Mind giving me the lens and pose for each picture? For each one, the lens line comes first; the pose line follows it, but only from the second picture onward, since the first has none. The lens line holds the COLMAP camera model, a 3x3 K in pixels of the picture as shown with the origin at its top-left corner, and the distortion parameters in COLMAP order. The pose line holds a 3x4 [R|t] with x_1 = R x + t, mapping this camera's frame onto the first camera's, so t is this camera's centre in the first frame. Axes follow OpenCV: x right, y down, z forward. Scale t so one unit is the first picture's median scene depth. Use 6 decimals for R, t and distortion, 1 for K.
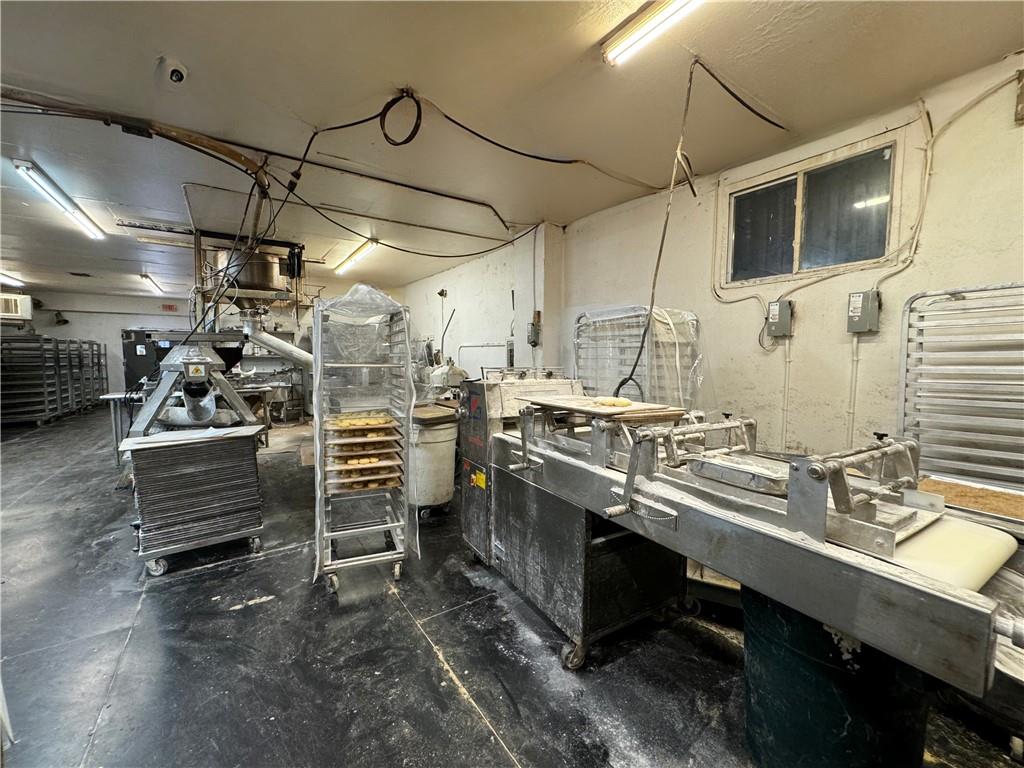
lens RADIAL K [[411.0, 0, 505.5], [0, 411.0, 383.9], [0, 0, 1]] dist [-0.000399, 0.000212]
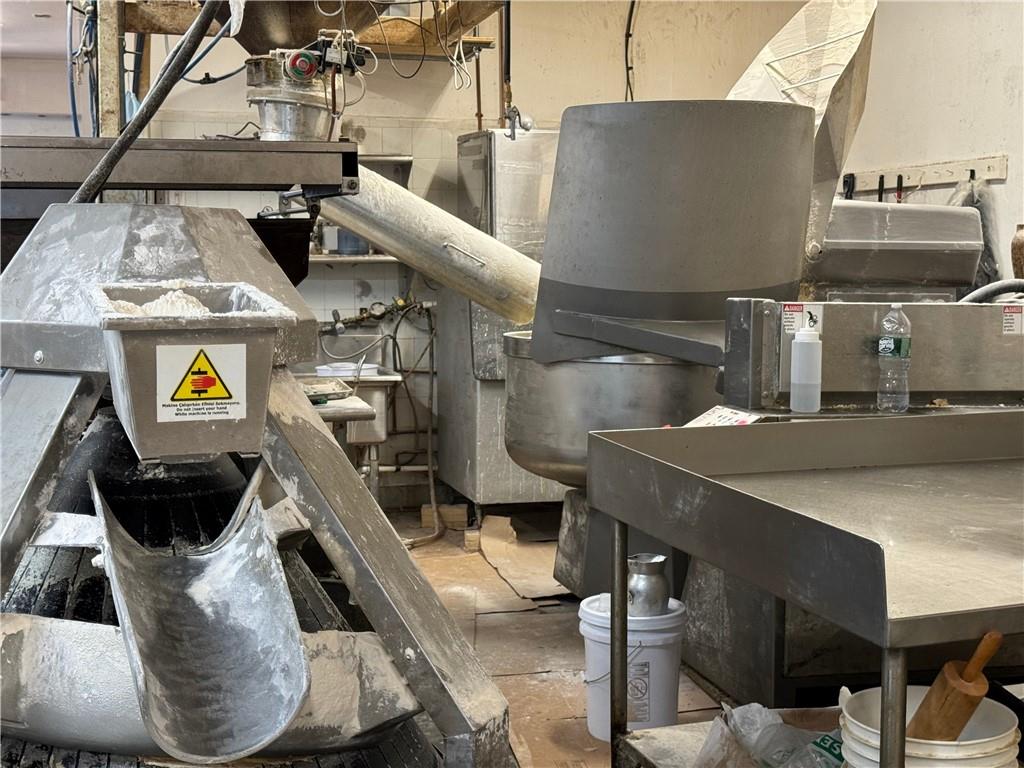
lens RADIAL K [[1442.8, 0, 513.6], [0, 1442.8, 385.7], [0, 0, 1]] dist [0.094706, 0.000000]
pose [[0.946620, 0.033562, -0.320598, -0.459285], [-0.025791, 0.999262, 0.028456, -0.044612], [0.321317, -0.018669, 0.946788, 0.531216]]
